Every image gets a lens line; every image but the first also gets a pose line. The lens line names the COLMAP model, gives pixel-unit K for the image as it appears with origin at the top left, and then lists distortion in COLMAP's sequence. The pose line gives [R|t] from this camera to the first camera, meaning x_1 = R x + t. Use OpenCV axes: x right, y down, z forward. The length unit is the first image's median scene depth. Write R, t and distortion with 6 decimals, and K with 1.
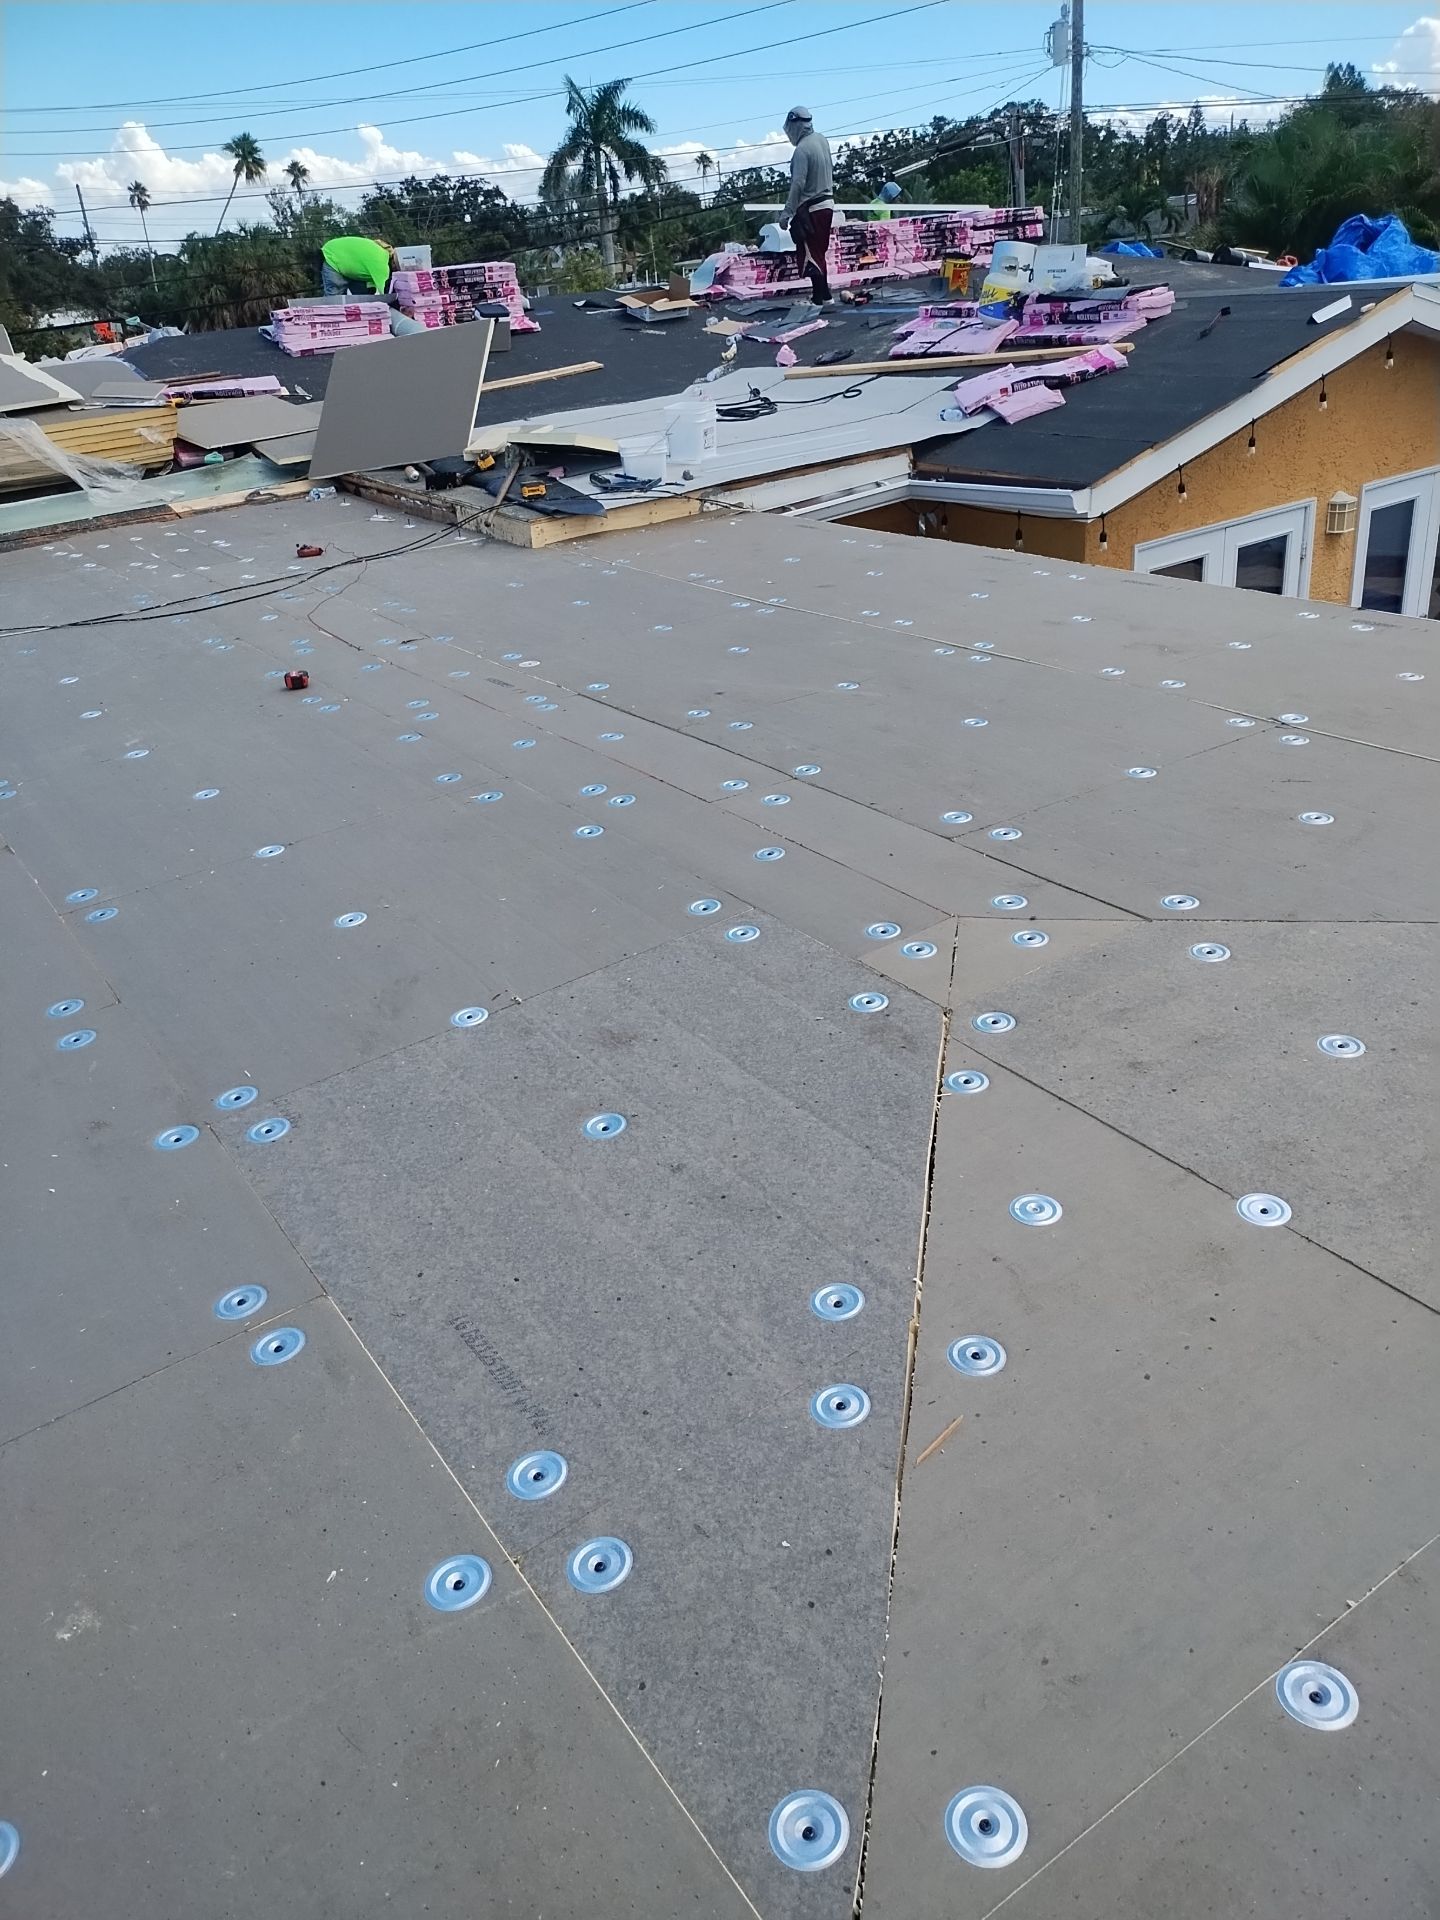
lens RADIAL K [[1440.9, 0, 720.0], [0, 1440.9, 960.0], [0, 0, 1]] dist [0.046531, -0.064510]
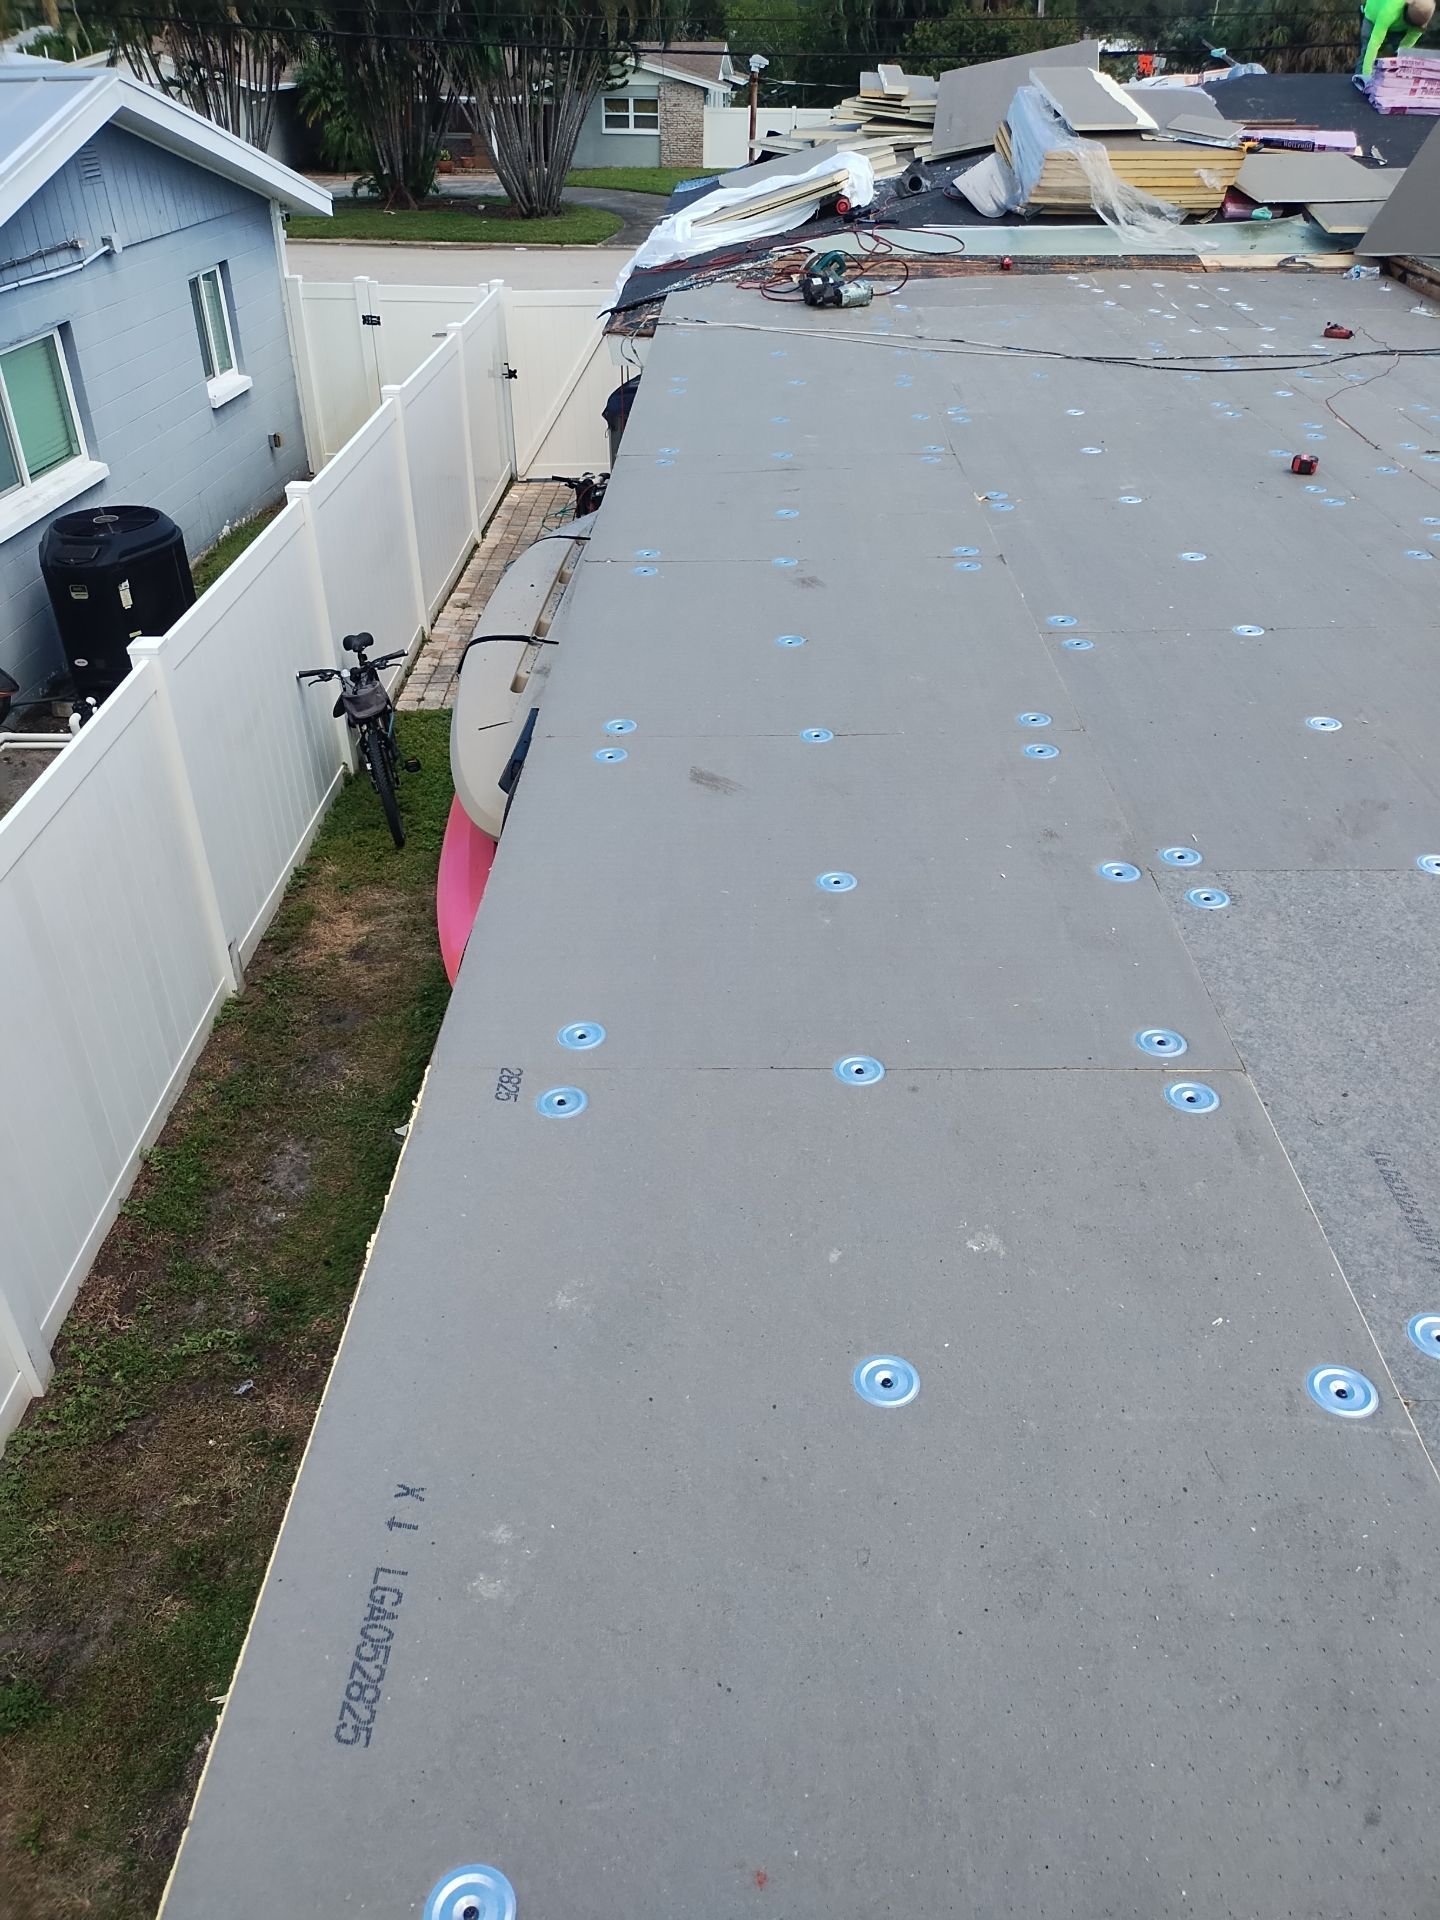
lens RADIAL K [[1447.4, 0, 720.0], [0, 1447.4, 960.0], [0, 0, 1]] dist [0.006610, 0.002638]
pose [[0.812853, 0.391313, -0.431445, -0.044570], [-0.329314, 0.919713, 0.213727, 0.017563], [0.480440, -0.031648, 0.876457, -0.014303]]
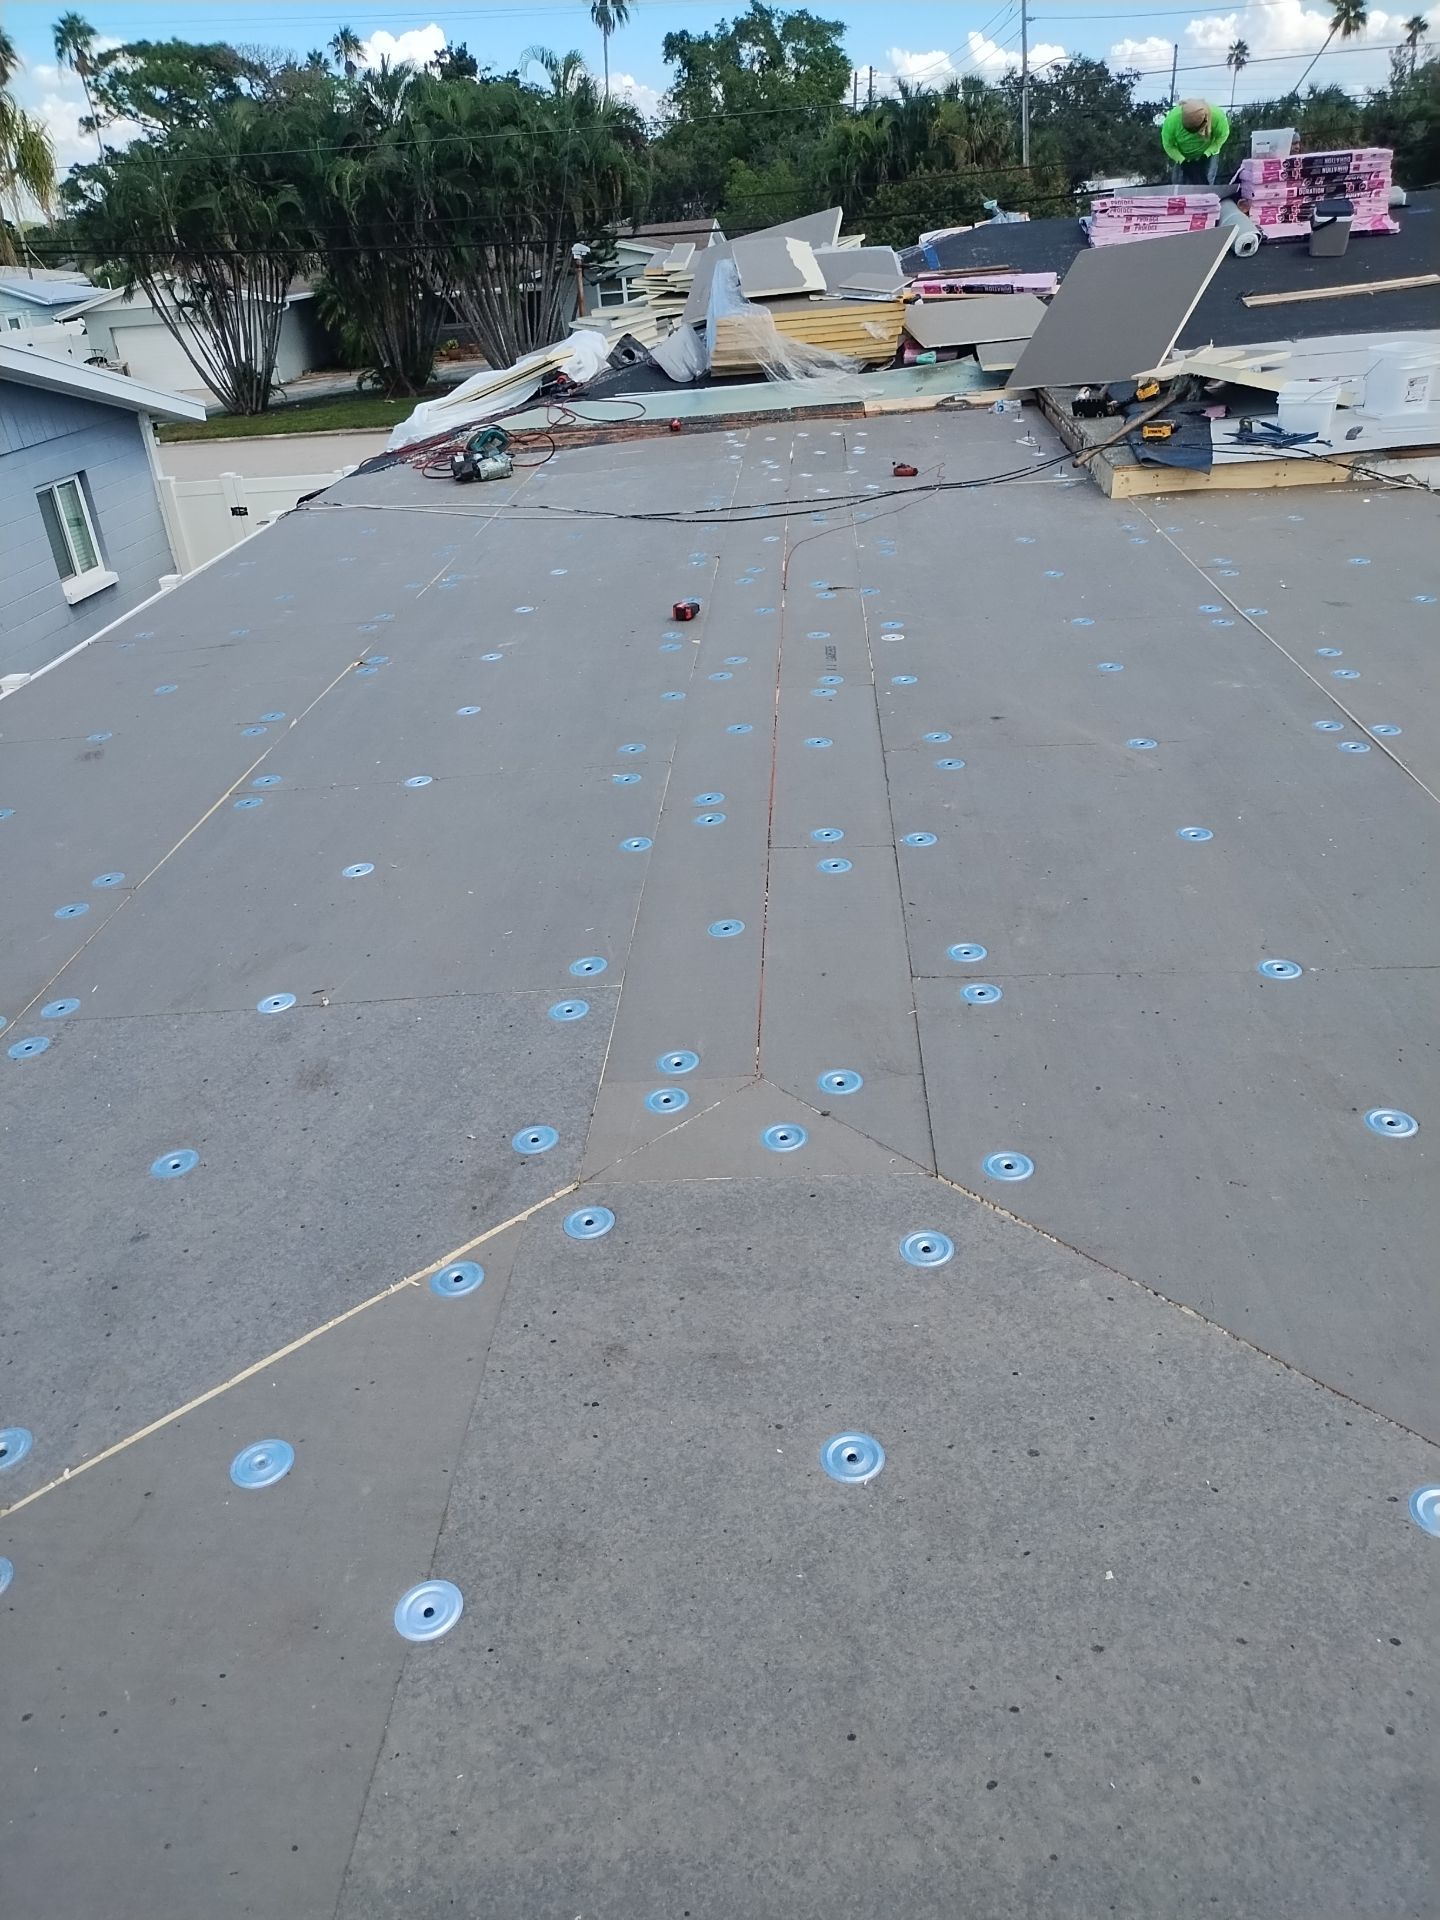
lens RADIAL K [[1440.9, 0, 720.0], [0, 1440.9, 960.0], [0, 0, 1]] dist [0.046531, -0.064510]
pose [[0.797204, 0.305209, -0.520877, 0.208348], [-0.265760, 0.952117, 0.151147, -0.079391], [0.542067, 0.017934, 0.840144, 0.119916]]
